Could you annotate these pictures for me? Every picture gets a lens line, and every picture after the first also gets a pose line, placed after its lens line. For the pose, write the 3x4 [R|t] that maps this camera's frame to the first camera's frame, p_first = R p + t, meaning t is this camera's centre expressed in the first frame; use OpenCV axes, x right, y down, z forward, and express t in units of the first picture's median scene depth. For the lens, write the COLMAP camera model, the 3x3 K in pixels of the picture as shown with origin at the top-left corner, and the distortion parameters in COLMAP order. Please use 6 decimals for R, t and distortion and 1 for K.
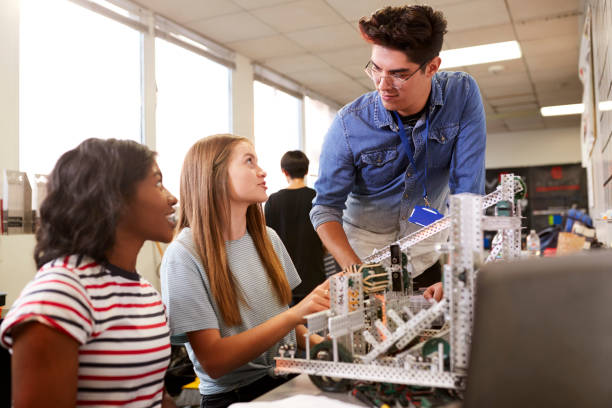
lens RADIAL K [[569.2, 0, 306.8], [0, 569.2, 191.5], [0, 0, 1]] dist [-0.014380, 0.000000]
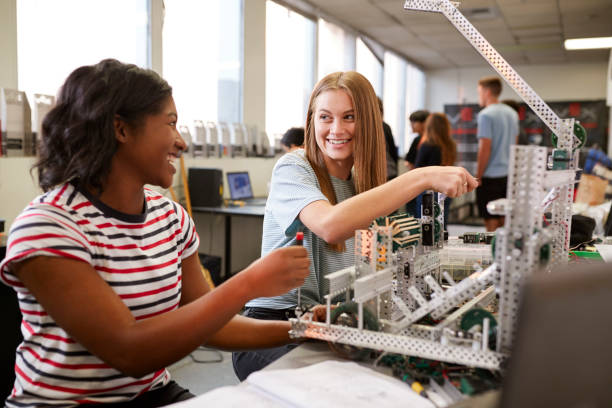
lens RADIAL K [[569.2, 0, 303.5], [0, 569.2, 188.5], [0, 0, 1]] dist [-0.014380, 0.000000]
pose [[0.999131, 0.038916, -0.014900, -0.025177], [-0.036782, 0.991654, 0.123566, -0.016492], [0.019585, -0.122911, 0.992224, 0.121306]]
